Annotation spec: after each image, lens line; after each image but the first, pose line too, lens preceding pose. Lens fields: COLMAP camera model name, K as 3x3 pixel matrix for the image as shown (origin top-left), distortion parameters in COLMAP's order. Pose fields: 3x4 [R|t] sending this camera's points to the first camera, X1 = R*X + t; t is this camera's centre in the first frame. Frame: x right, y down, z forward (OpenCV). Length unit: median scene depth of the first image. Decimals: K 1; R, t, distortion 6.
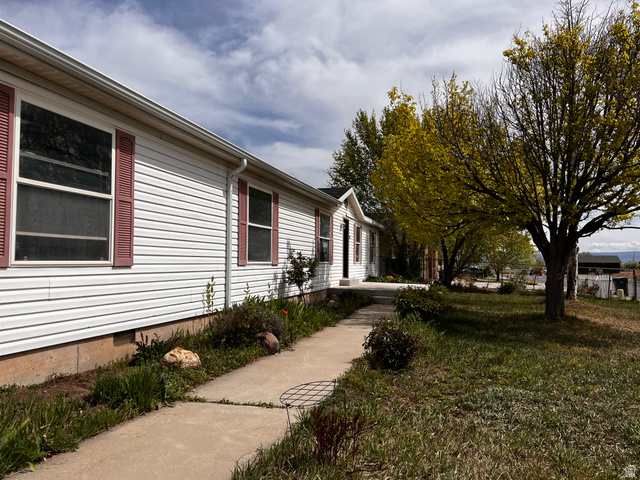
lens RADIAL K [[517.6, 0, 335.1], [0, 517.6, 260.1], [0, 0, 1]] dist [0.116911, -0.134800]
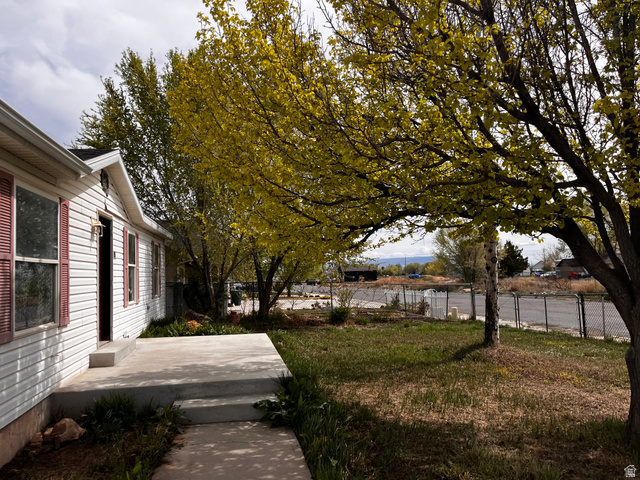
lens RADIAL K [[486.2, 0, 320.0], [0, 486.2, 240.0], [0, 0, 1]] dist [0.043976, -0.001548]
pose [[0.910728, -0.010522, 0.412873, 0.014346], [0.037606, 0.997635, -0.057529, -0.024237], [-0.411292, 0.067920, 0.908970, 0.498357]]
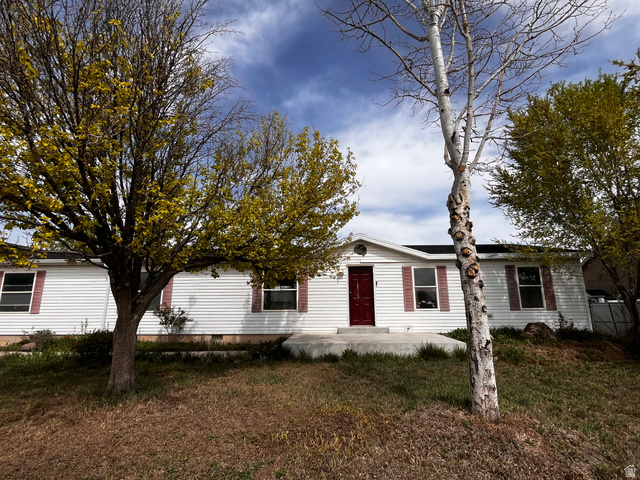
lens RADIAL K [[320.1, 0, 318.7], [0, 320.1, 240.8], [0, 0, 1]] dist [-0.003935, 0.000047]
pose [[0.181091, -0.197155, -0.963502, 0.623339], [0.014965, 0.980139, -0.197747, -0.004041], [0.983352, 0.021391, 0.180445, 0.792955]]
